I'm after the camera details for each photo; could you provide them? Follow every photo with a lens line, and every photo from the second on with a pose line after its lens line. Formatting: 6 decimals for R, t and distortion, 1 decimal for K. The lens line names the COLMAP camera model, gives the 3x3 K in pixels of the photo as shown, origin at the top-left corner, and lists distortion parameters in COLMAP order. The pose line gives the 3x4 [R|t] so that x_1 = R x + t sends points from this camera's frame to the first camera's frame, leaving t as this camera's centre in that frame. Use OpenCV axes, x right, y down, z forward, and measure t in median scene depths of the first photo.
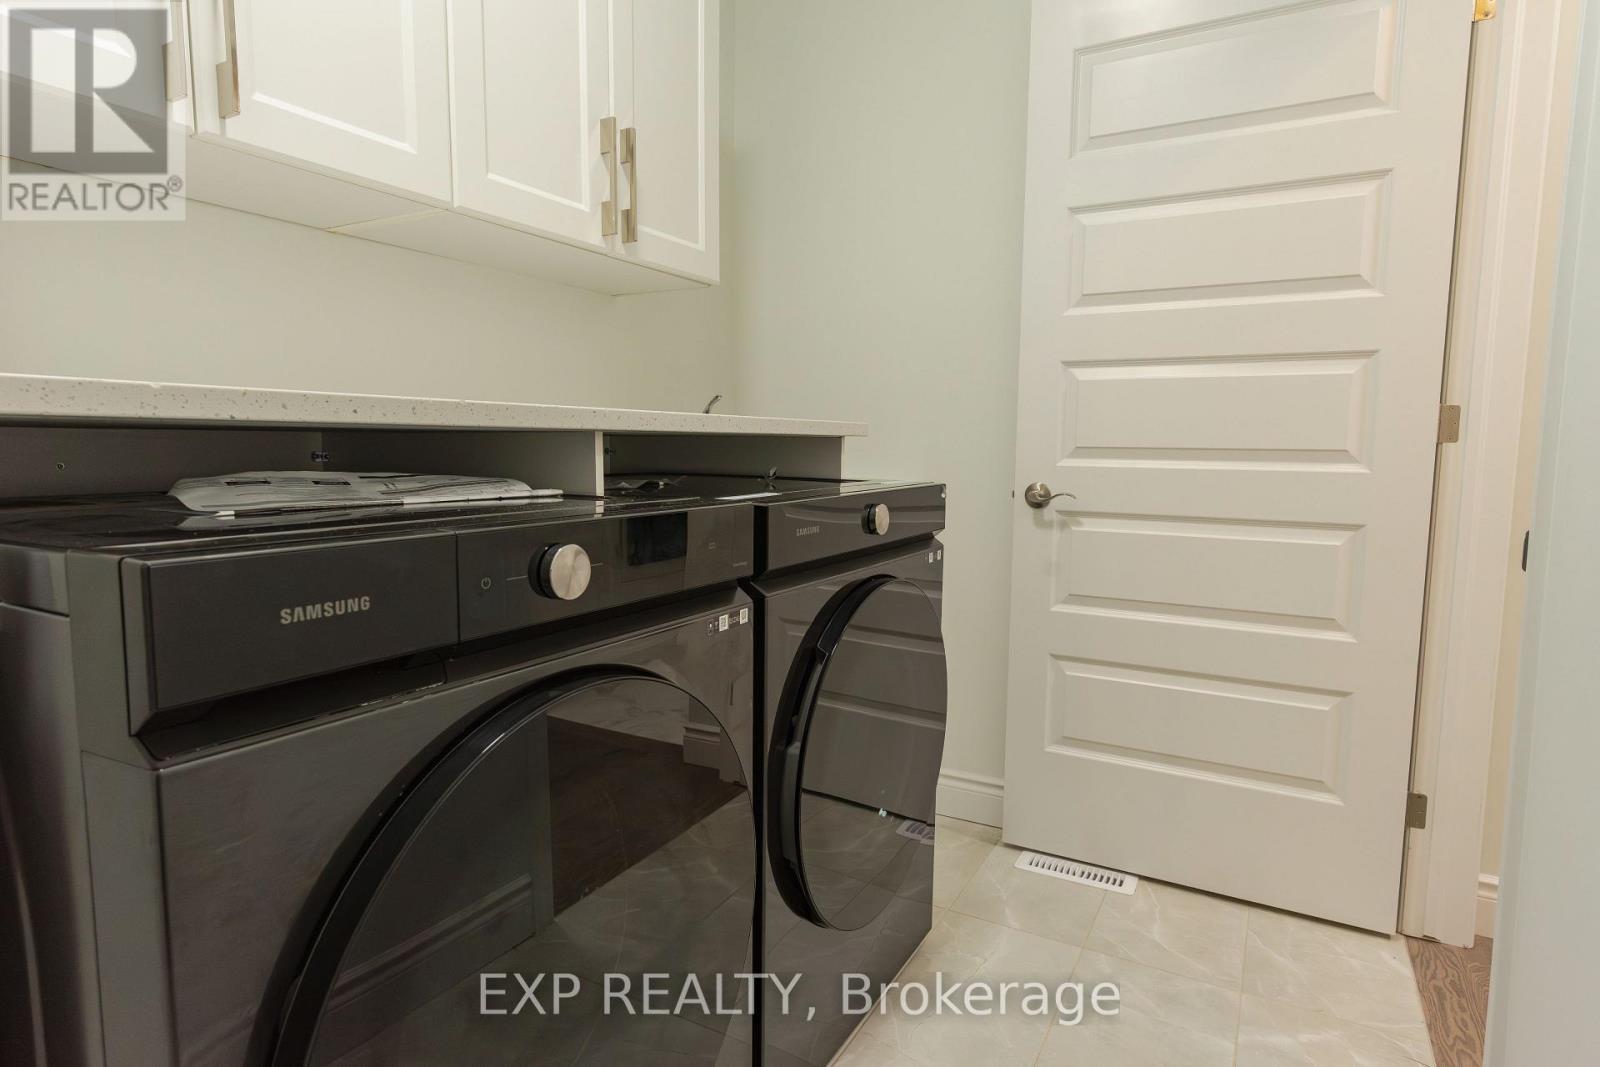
lens RADIAL K [[879.5, 0, 800.0], [0, 879.5, 533.5], [0, 0, 1]] dist [0.000517, 0.001864]
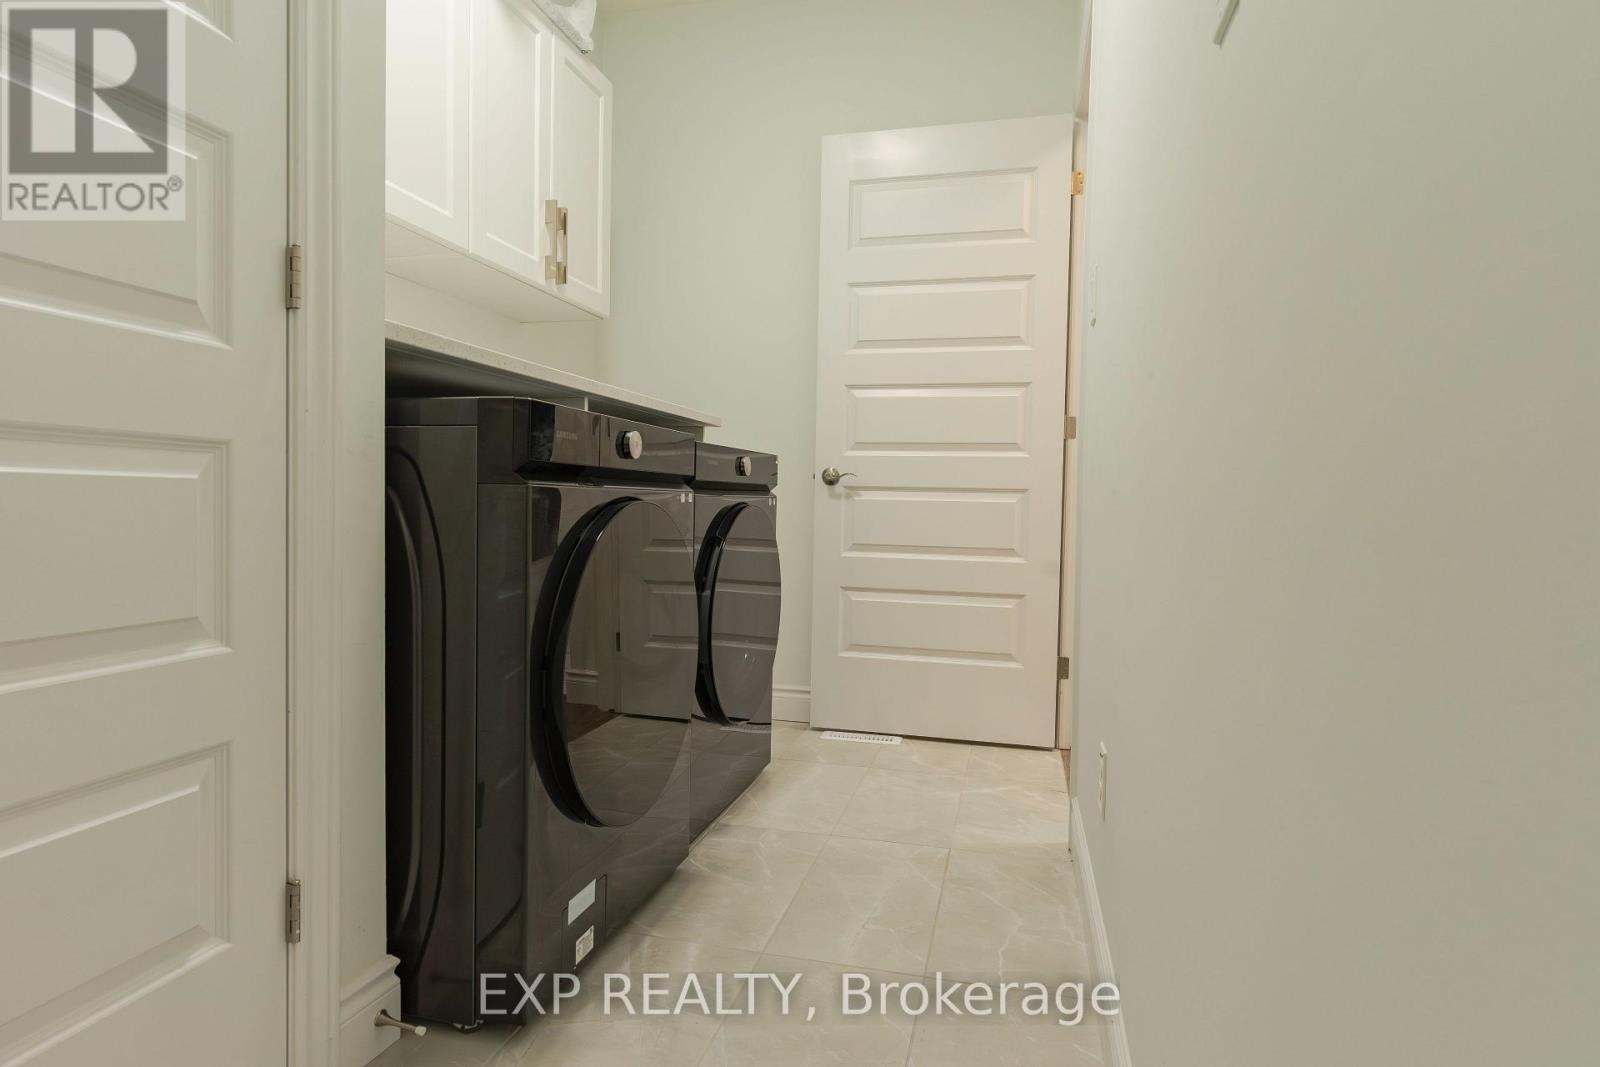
lens RADIAL K [[879.5, 0, 800.0], [0, 879.5, 533.5], [0, 0, 1]] dist [0.000517, 0.001864]
pose [[0.965551, 0.000033, 0.260215, -0.178987], [0.016313, 0.998025, -0.060658, 0.158698], [-0.259703, 0.062814, 0.963643, -0.432300]]
